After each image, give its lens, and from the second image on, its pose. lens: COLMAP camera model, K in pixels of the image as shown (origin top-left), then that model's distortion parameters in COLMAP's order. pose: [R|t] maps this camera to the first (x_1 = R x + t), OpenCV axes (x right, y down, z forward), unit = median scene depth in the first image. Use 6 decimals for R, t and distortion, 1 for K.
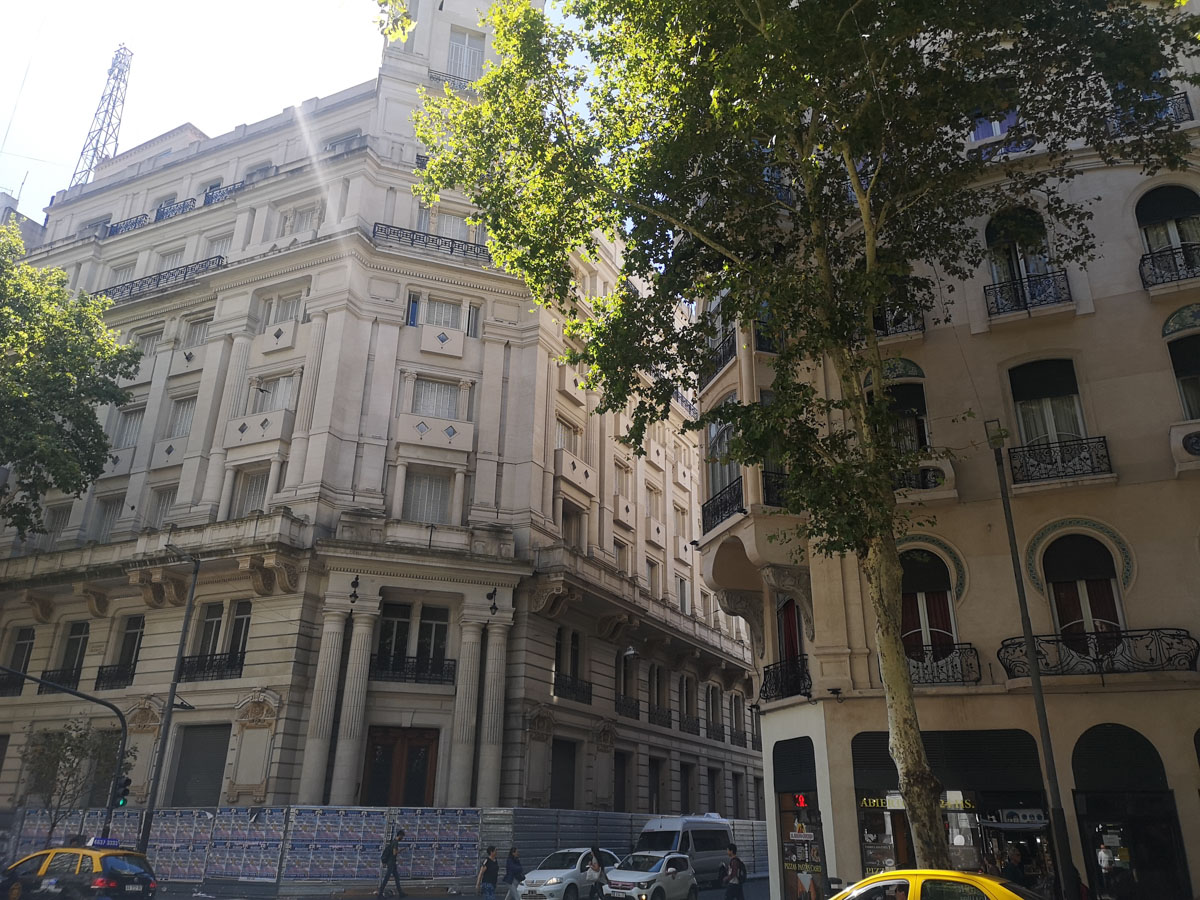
lens RADIAL K [[917.6, 0, 600.0], [0, 917.6, 450.0], [0, 0, 1]] dist [0.080479, -0.112438]
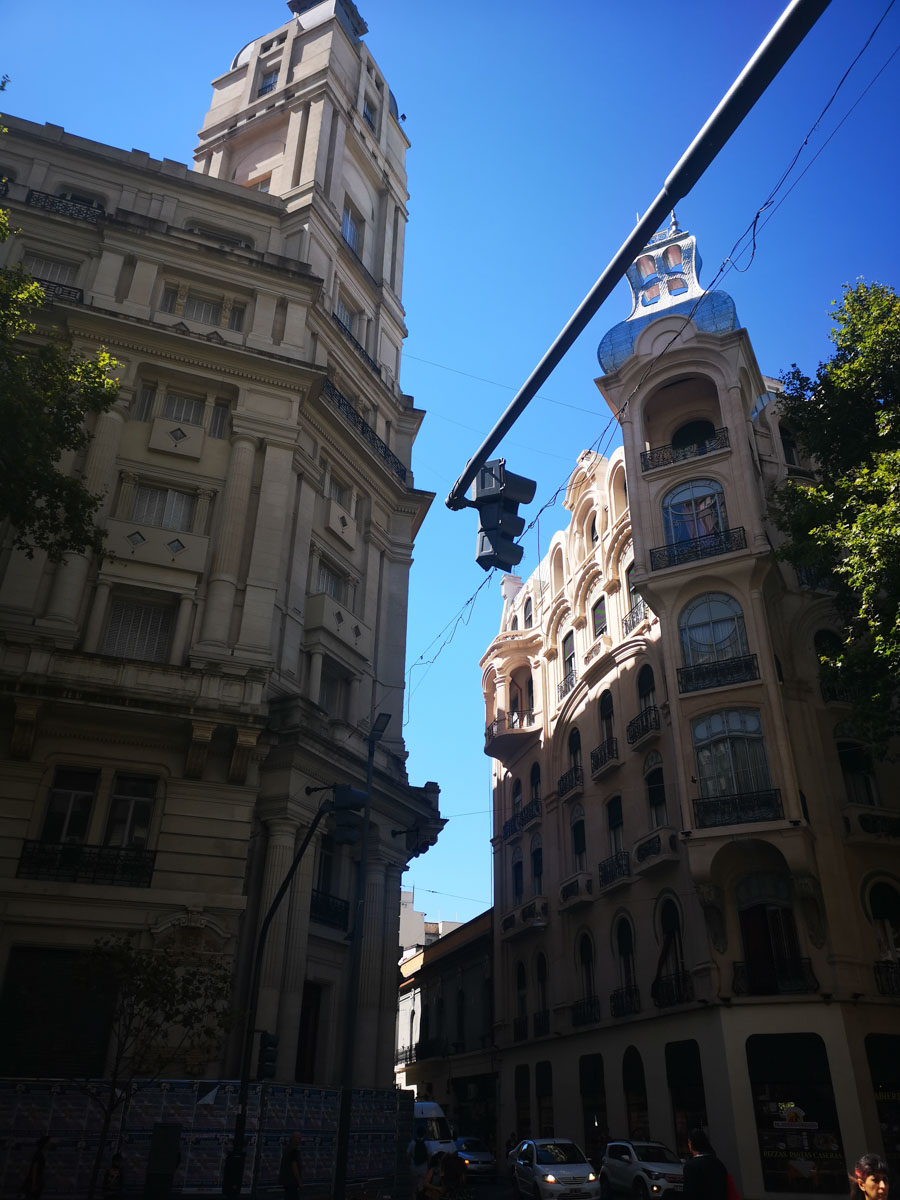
lens RADIAL K [[919.1, 0, 450.0], [0, 919.1, 600.0], [0, 0, 1]] dist [0.048156, -0.050063]
pose [[0.720135, 0.337759, 0.606073, -0.671396], [-0.268864, 0.941108, -0.205007, 0.112809], [-0.639624, -0.015319, 0.768536, 0.289358]]
